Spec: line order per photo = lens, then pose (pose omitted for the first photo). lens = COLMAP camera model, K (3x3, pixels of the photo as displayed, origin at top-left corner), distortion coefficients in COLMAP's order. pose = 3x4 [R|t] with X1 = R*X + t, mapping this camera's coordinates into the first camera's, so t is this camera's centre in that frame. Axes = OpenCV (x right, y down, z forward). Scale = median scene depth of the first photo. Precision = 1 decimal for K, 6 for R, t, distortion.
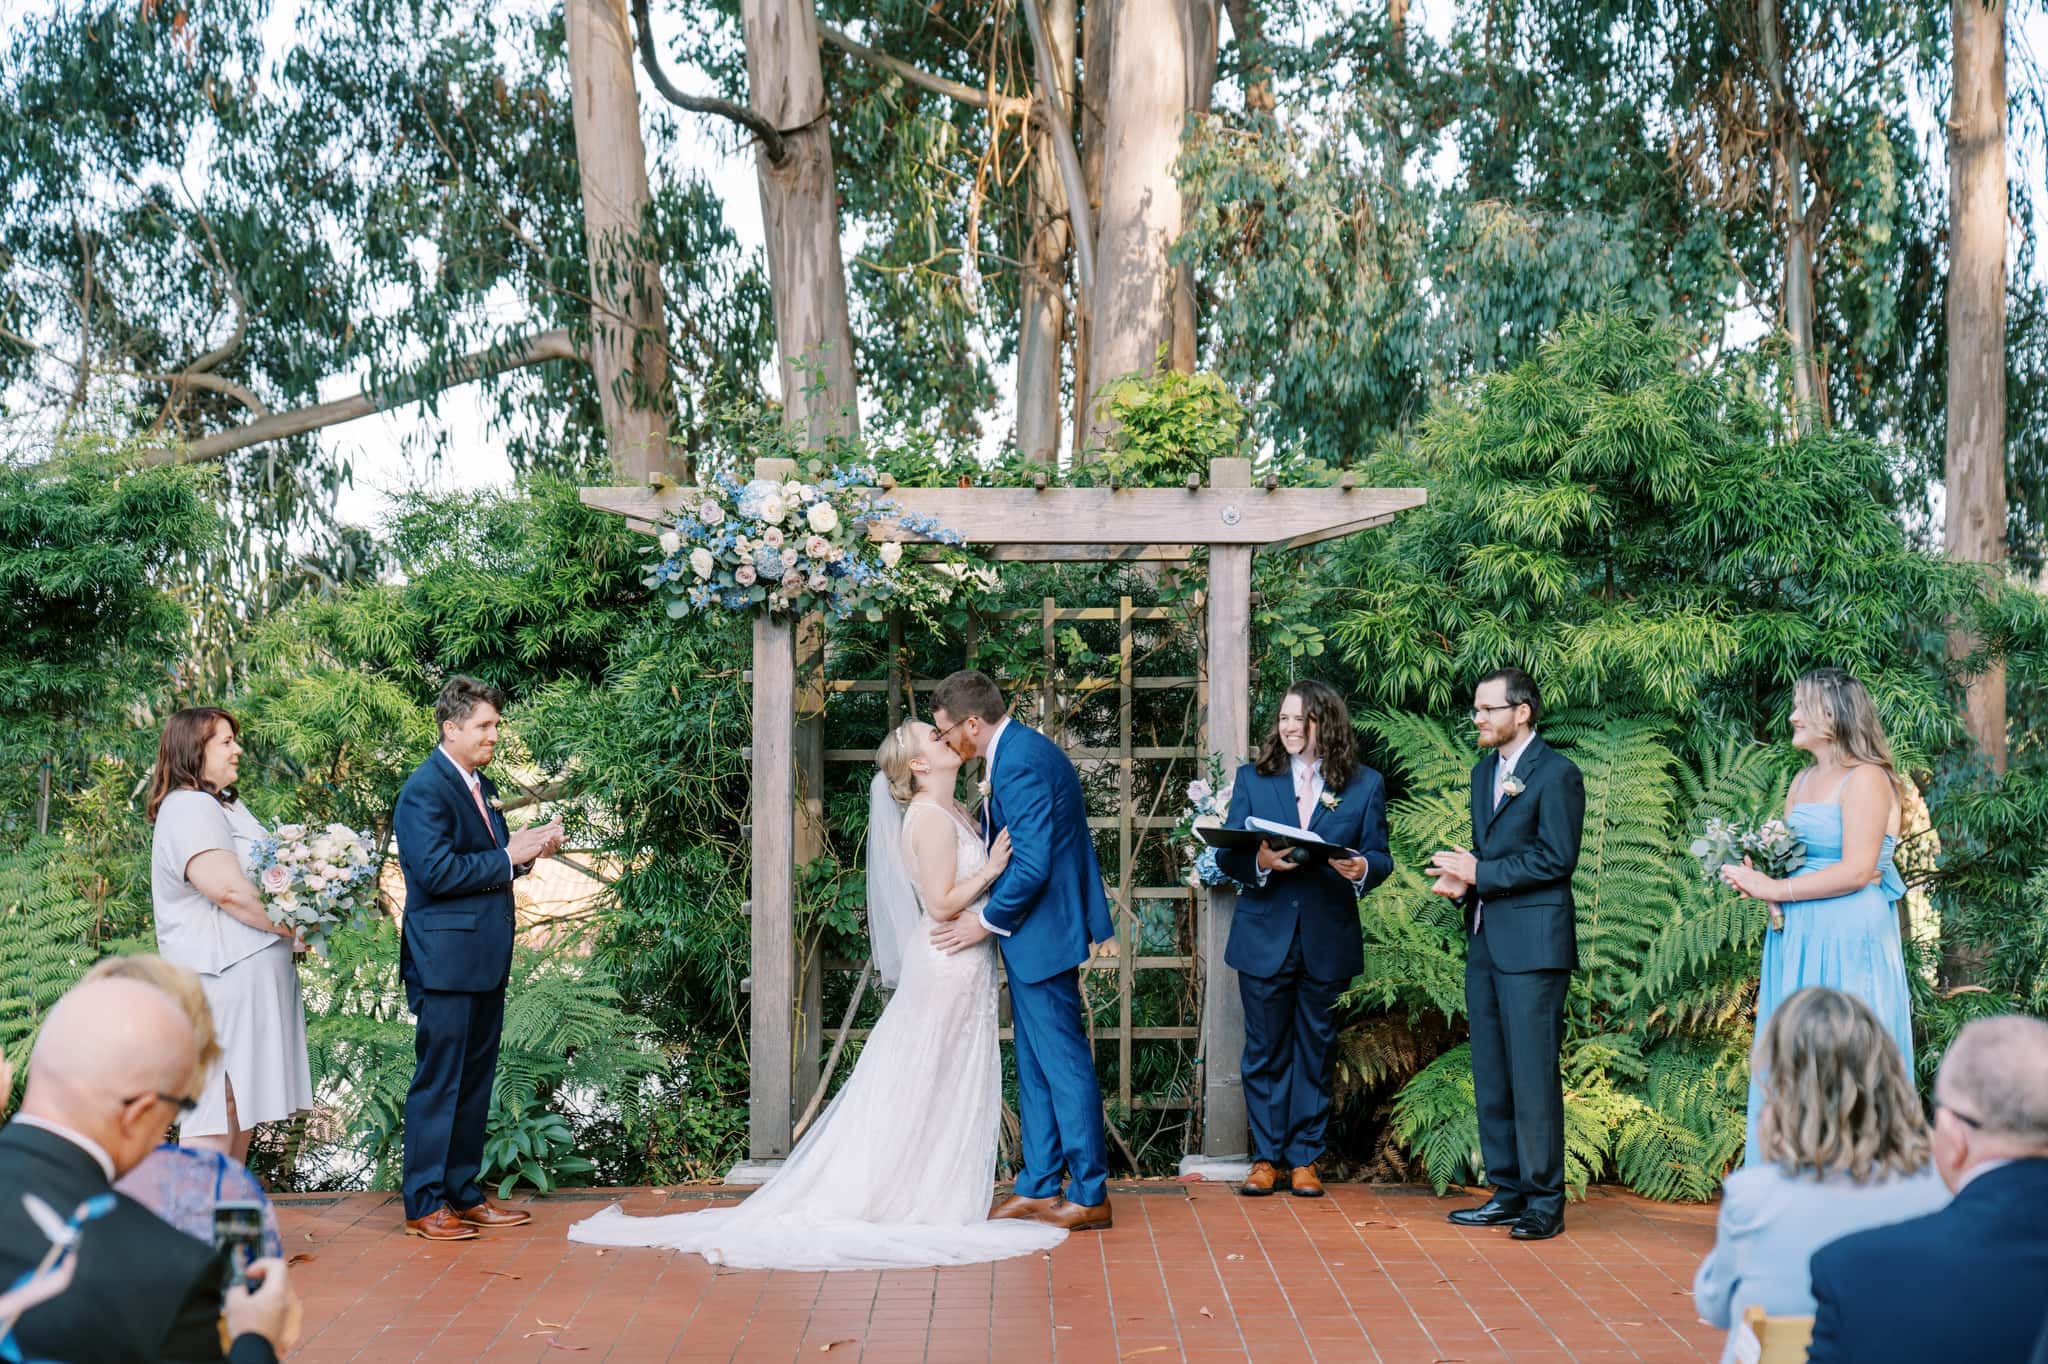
lens RADIAL K [[2958.7, 0, 1024.0], [0, 2958.7, 682.0], [0, 0, 1]] dist [0.028180, -0.605196]
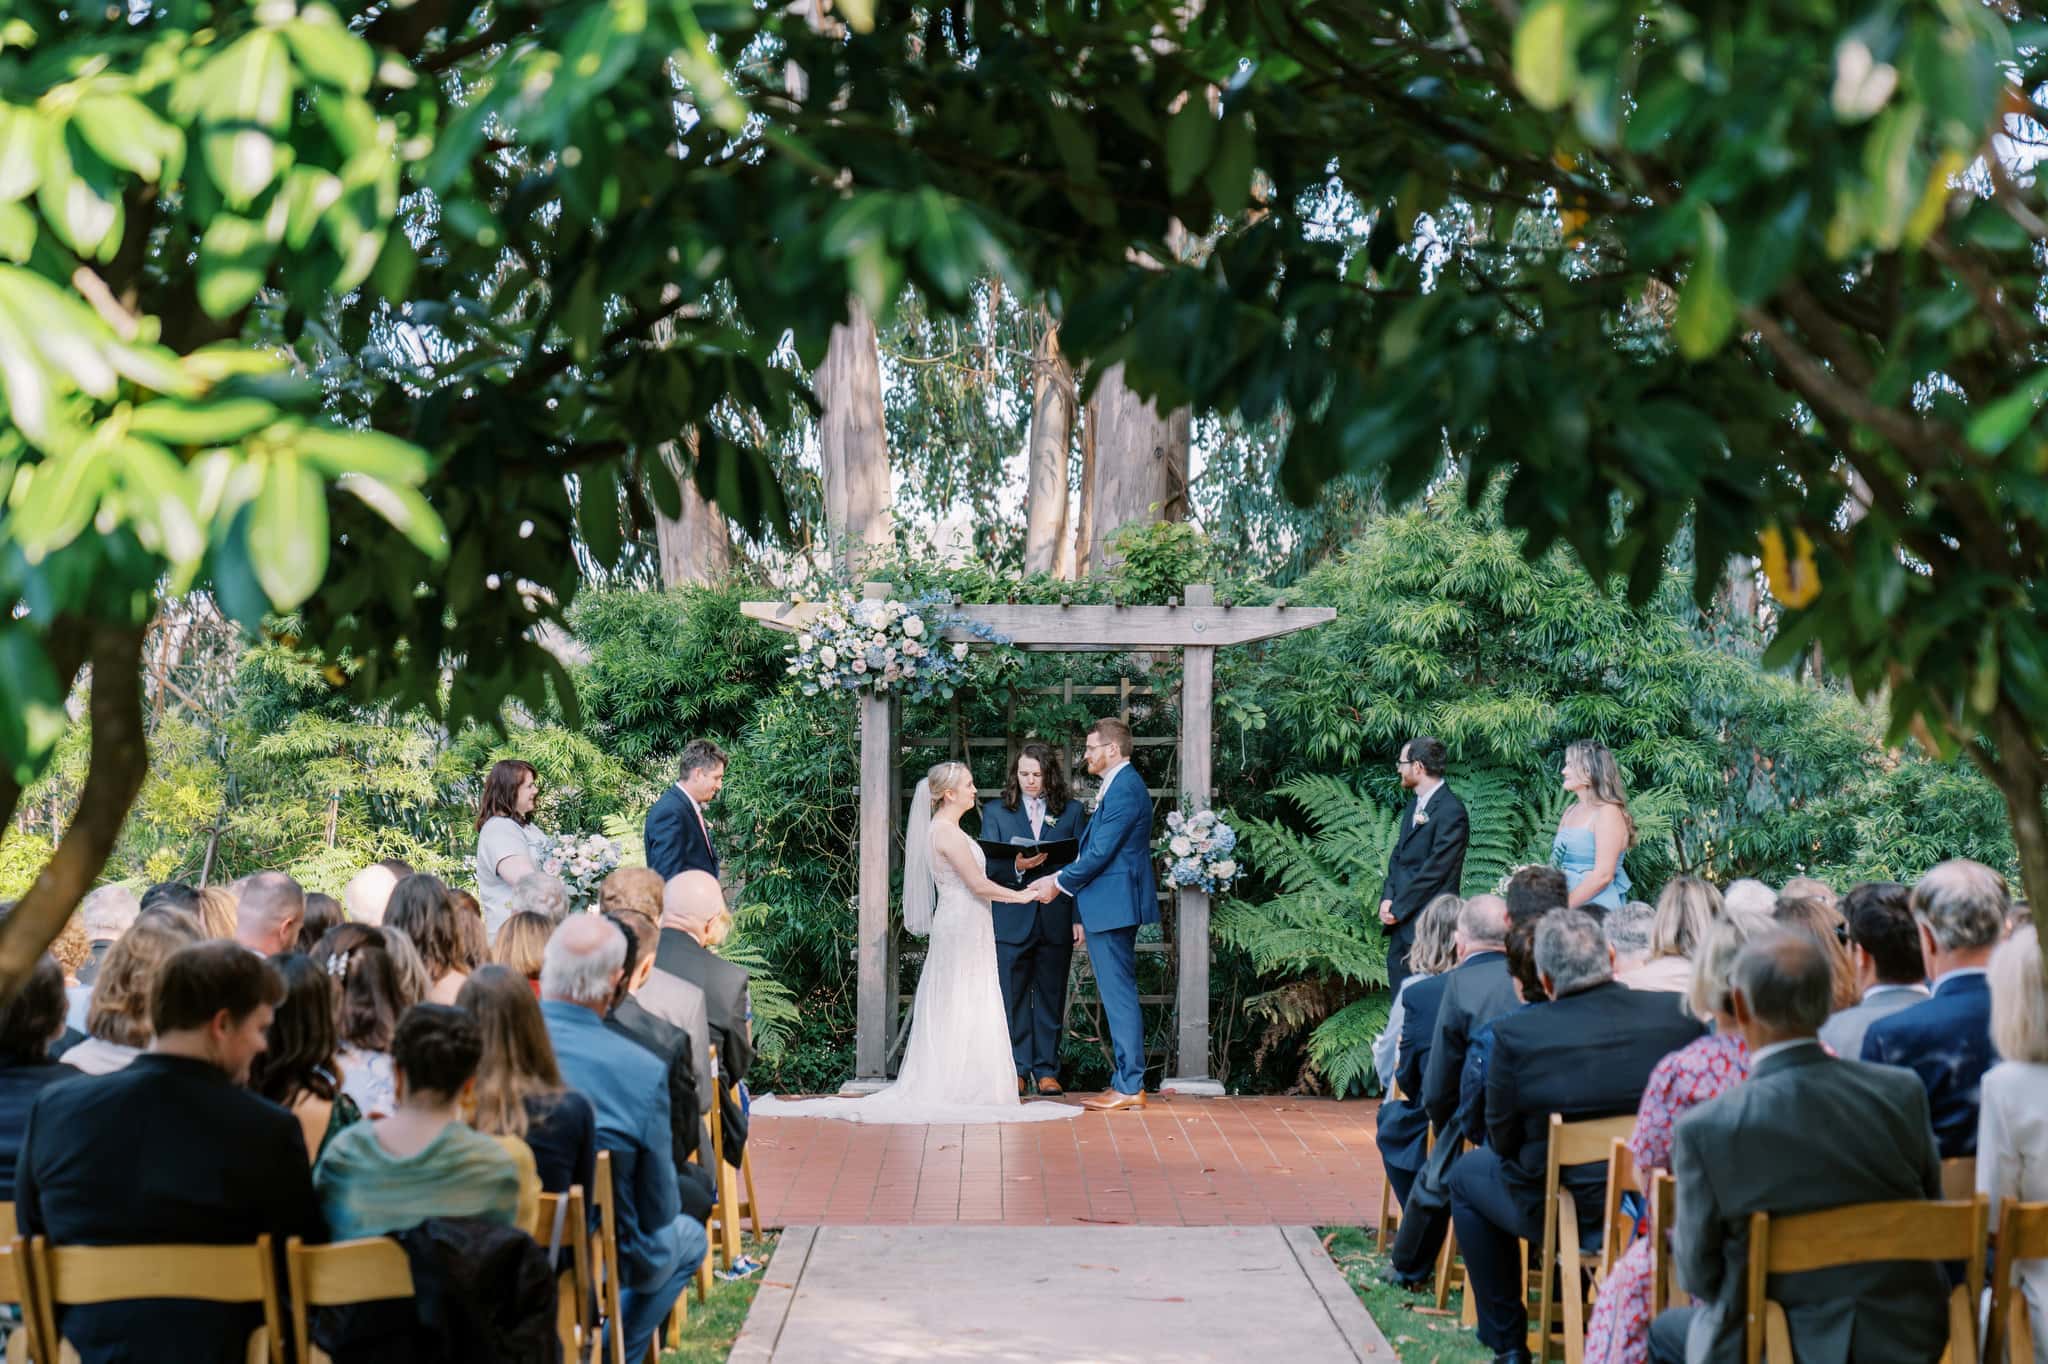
lens RADIAL K [[2958.7, 0, 1024.0], [0, 2958.7, 682.0], [0, 0, 1]] dist [0.028180, -0.605196]
pose [[0.999970, 0.007570, -0.001402, -0.012057], [-0.007587, 0.999887, -0.012953, -0.010238], [0.001304, 0.012963, 0.999915, -0.422259]]
